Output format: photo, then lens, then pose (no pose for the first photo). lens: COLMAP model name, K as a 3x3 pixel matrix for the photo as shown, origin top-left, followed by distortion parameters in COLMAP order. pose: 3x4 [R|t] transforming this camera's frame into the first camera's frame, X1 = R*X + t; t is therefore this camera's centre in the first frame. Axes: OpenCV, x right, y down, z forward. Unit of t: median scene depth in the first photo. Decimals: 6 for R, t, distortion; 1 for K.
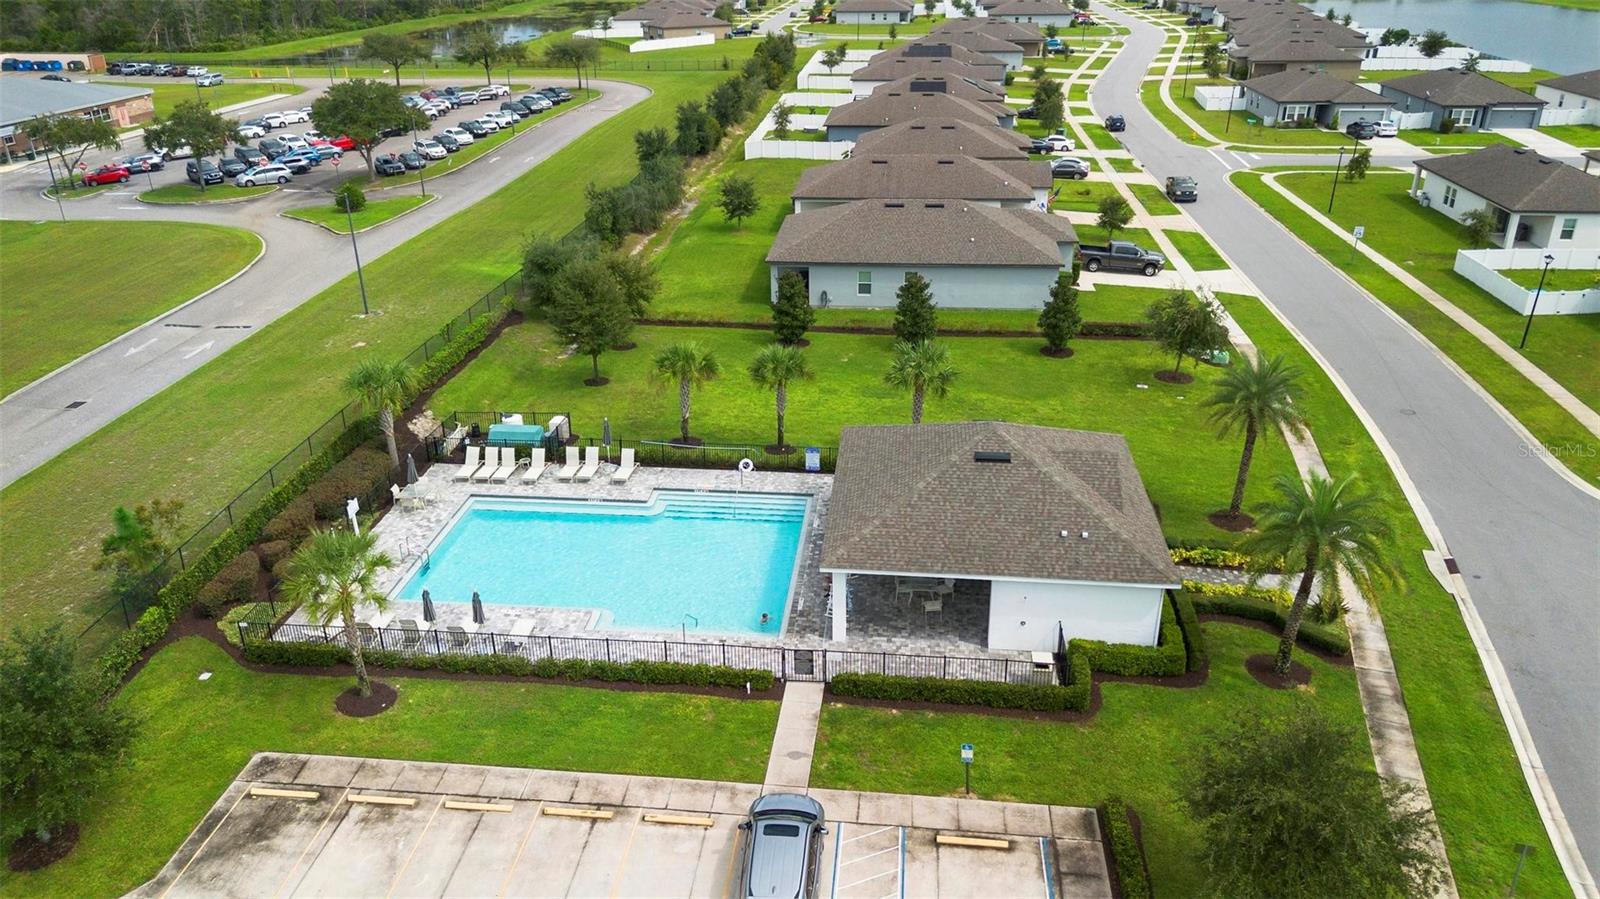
lens RADIAL K [[1114.3, 0, 800.0], [0, 1114.3, 449.5], [0, 0, 1]] dist [0.039523, -0.001195]
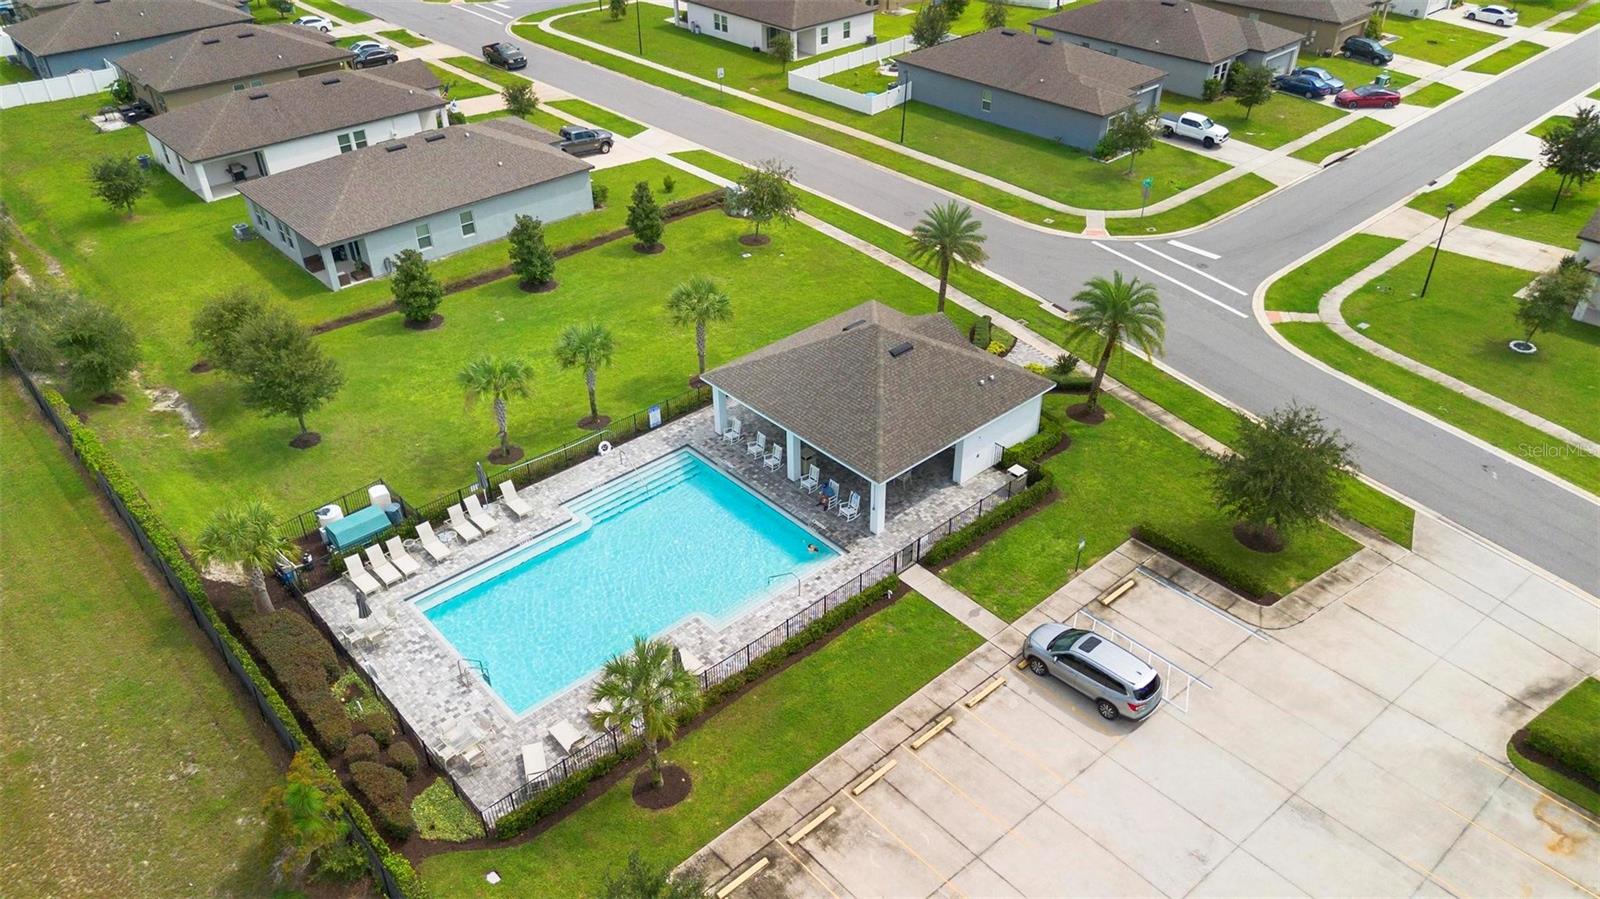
lens RADIAL K [[1190.0, 0, 775.9], [0, 1190.0, 374.9], [0, 0, 1]] dist [0.099346, 0.000148]
pose [[0.674035, -0.373686, 0.637210, -0.628448], [0.315717, 0.925586, 0.208839, -0.231589], [-0.667832, 0.060414, 0.741856, 0.065647]]
